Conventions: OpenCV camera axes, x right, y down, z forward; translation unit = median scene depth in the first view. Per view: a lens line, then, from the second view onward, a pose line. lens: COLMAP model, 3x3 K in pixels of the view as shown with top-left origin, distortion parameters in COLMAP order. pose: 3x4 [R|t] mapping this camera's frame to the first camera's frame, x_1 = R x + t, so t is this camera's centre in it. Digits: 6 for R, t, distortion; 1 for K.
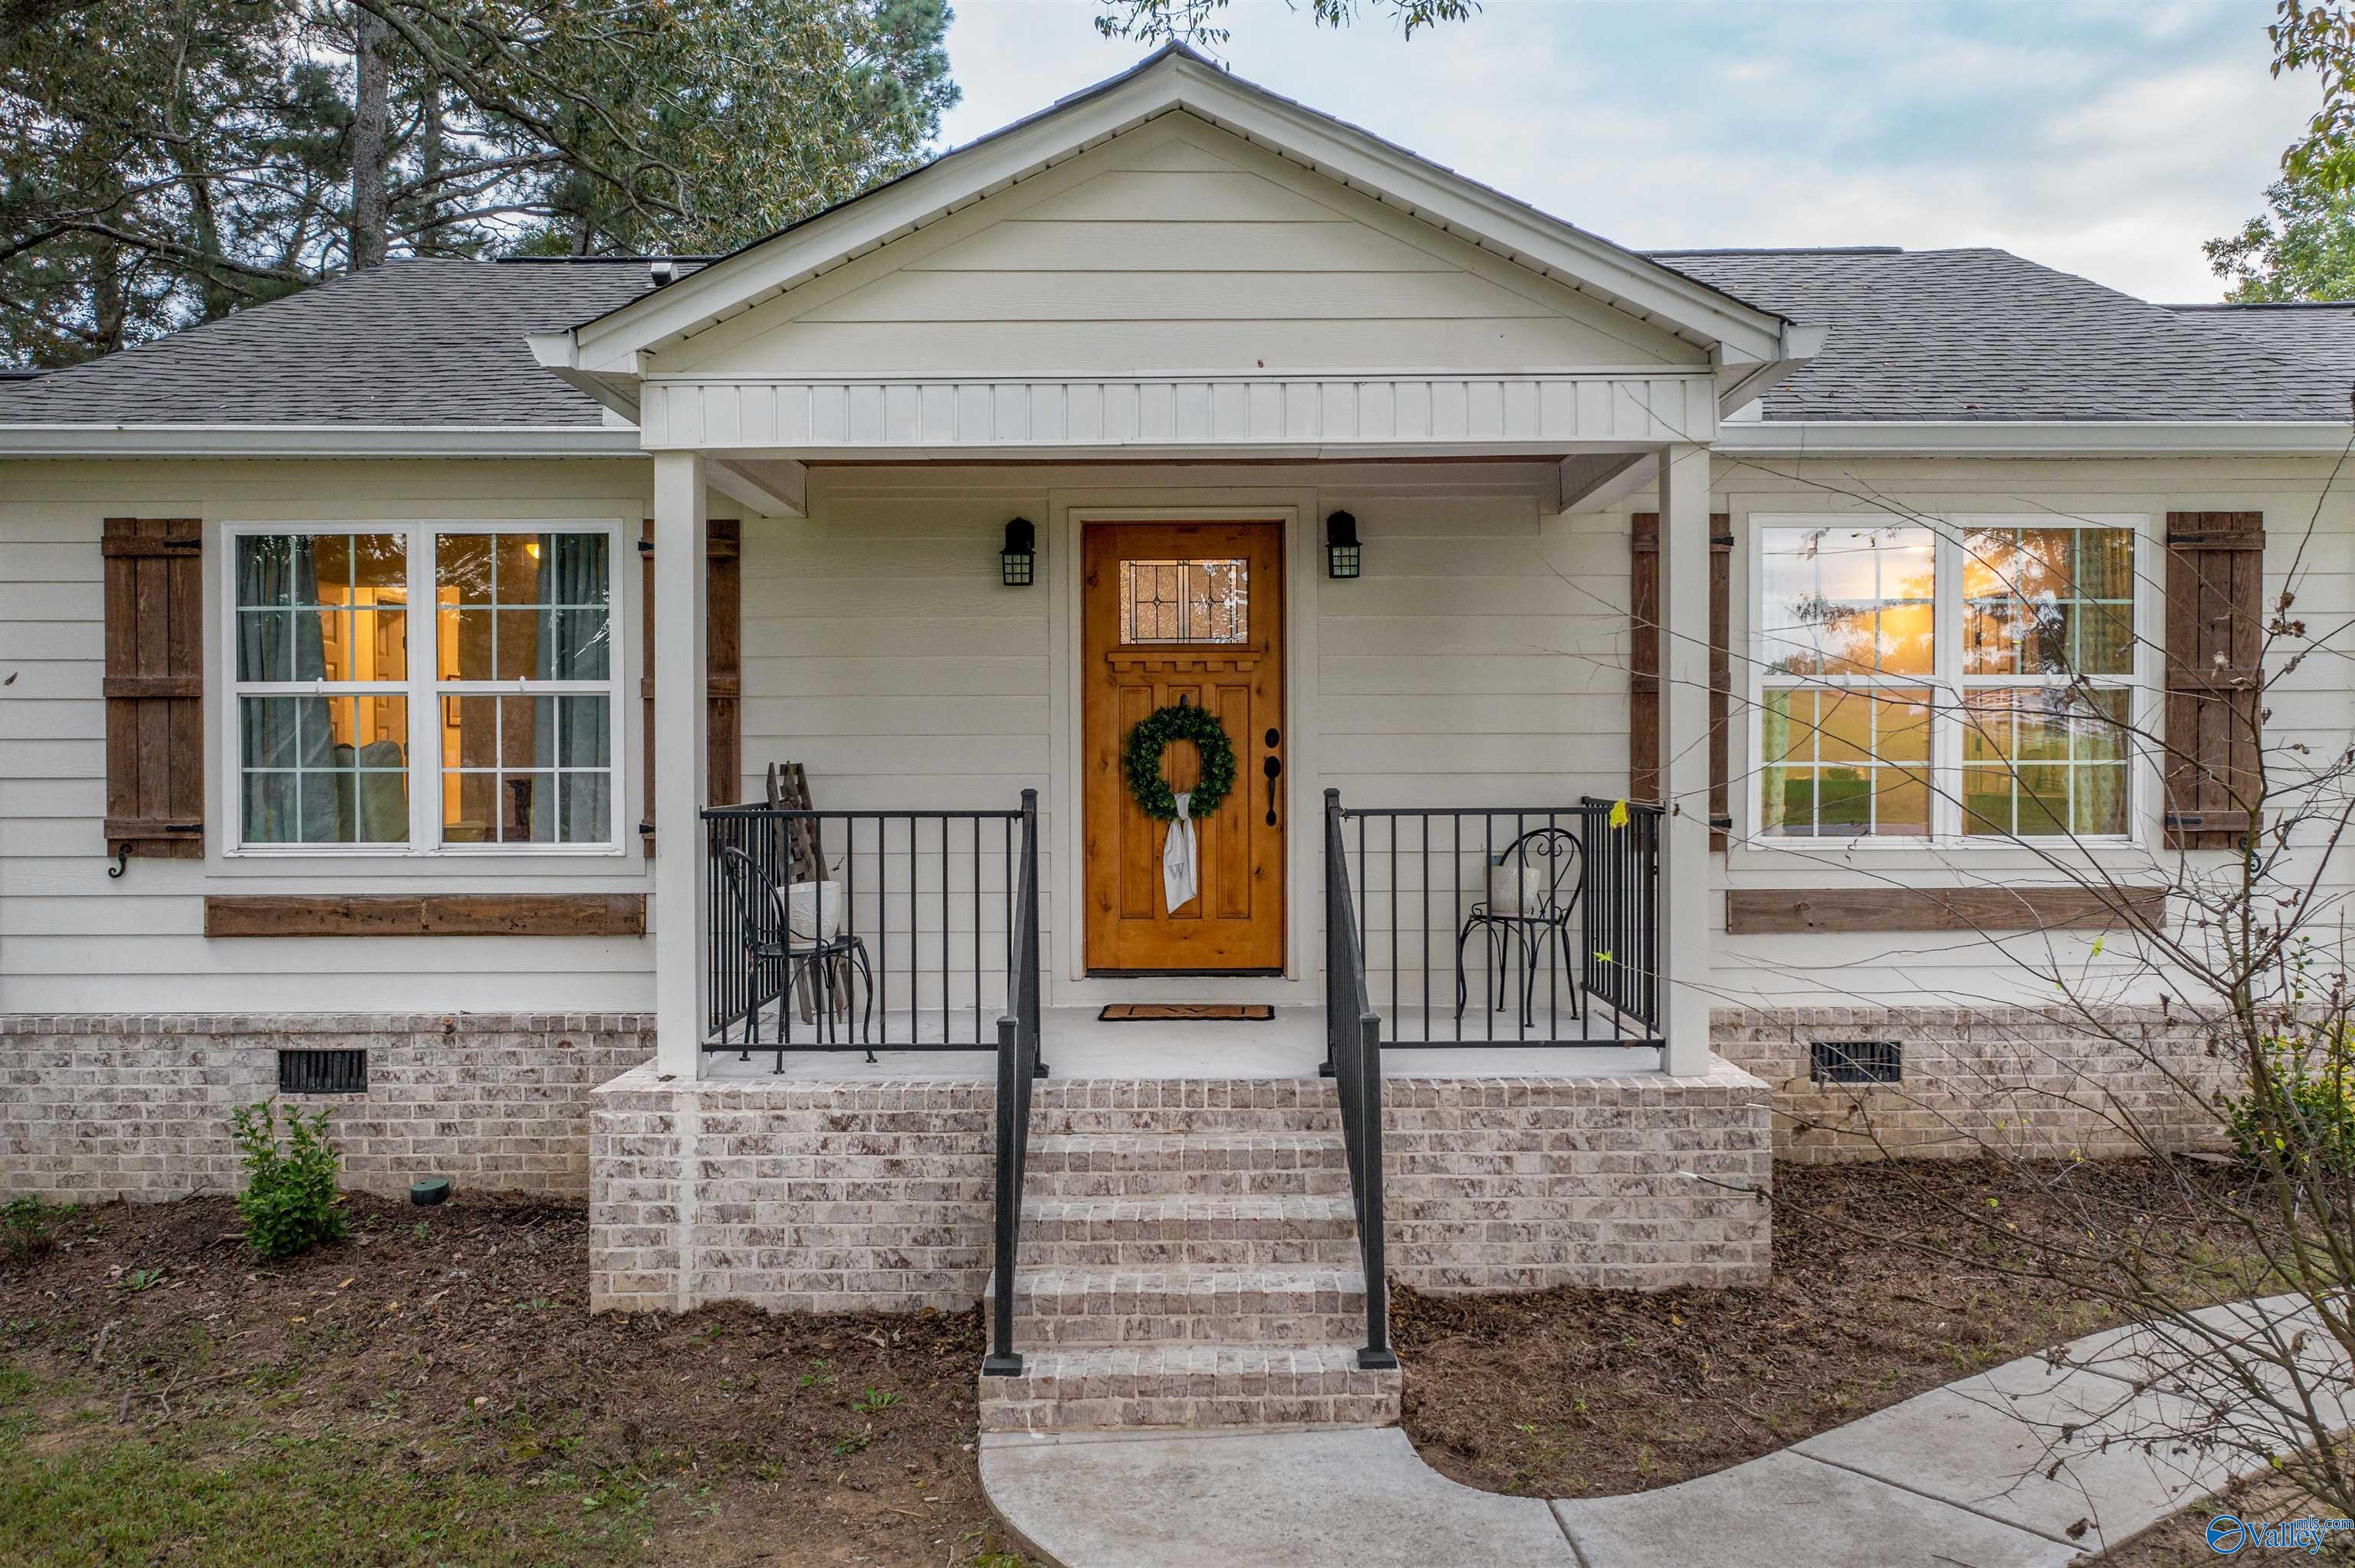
lens RADIAL K [[1902.6, 0, 1226.4], [0, 1902.6, 775.5], [0, 0, 1]] dist [-0.015569, -0.000966]
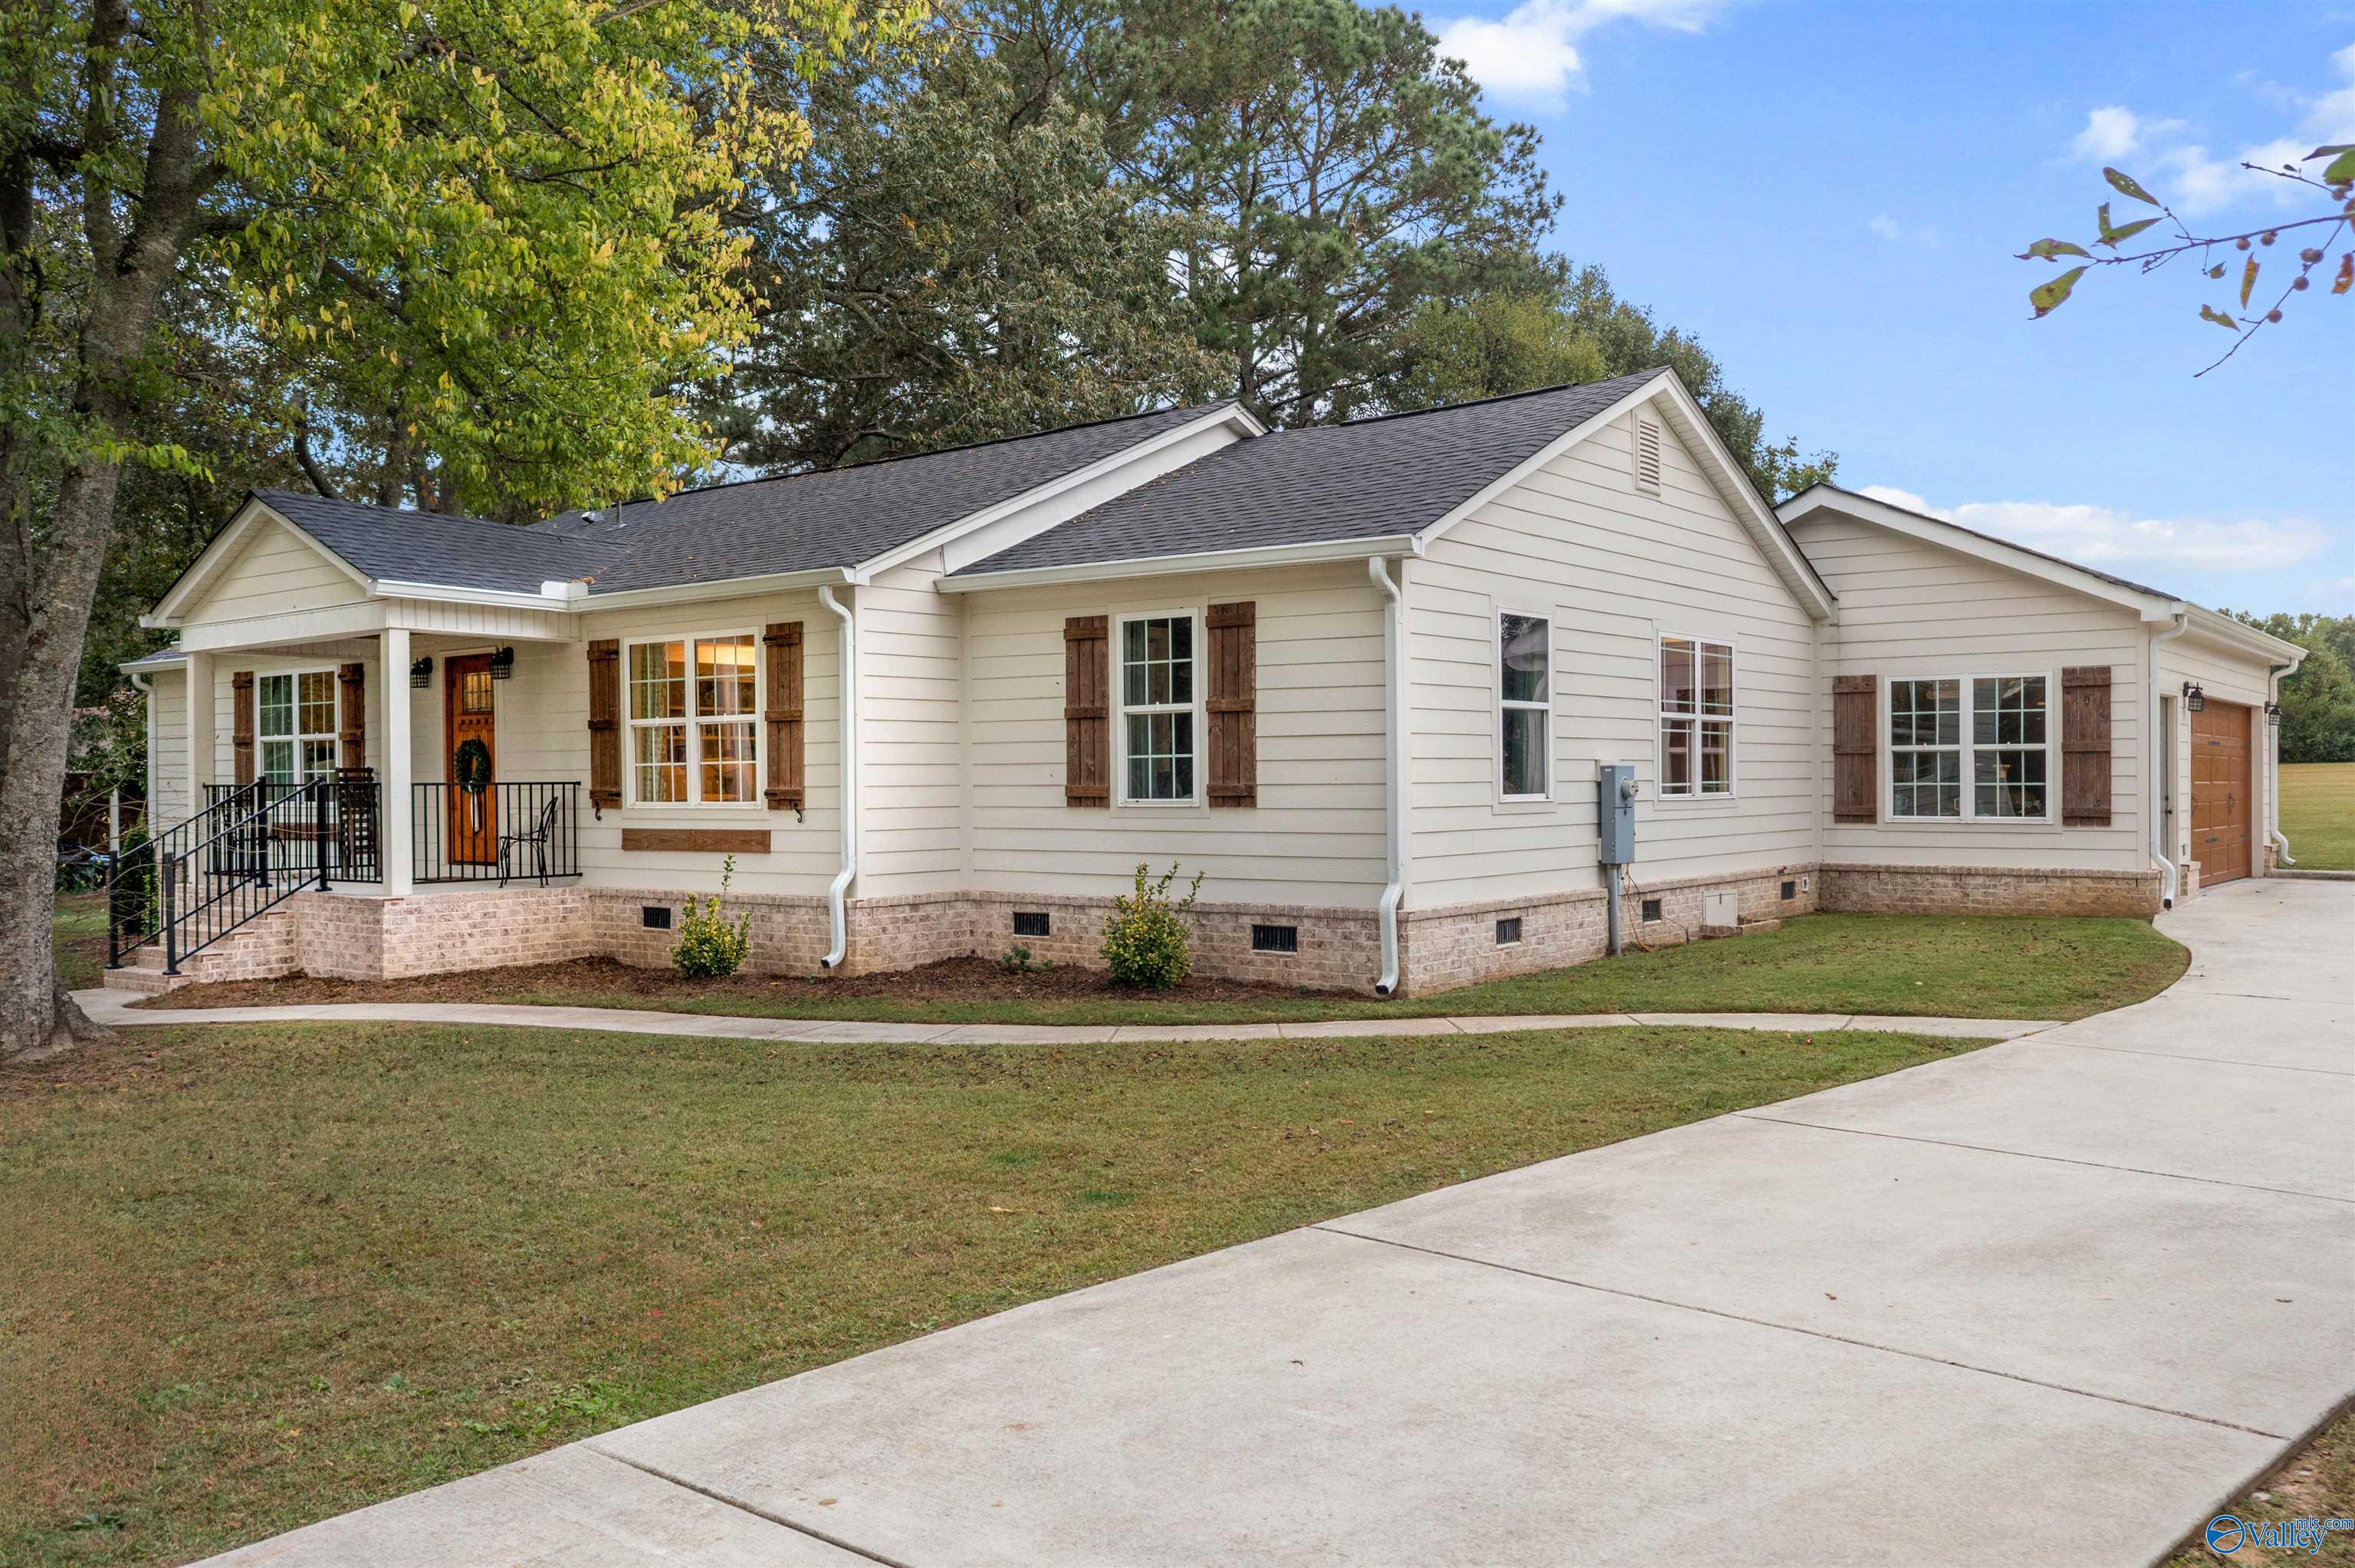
lens RADIAL K [[1843.1, 0, 1204.4], [0, 1843.1, 784.4], [0, 0, 1]] dist [-0.019176, 0.002092]
pose [[0.790899, -0.001635, -0.611945, 1.937820], [-0.001461, 0.999989, -0.004559, 0.022641], [0.611946, 0.004500, 0.790887, -0.145612]]
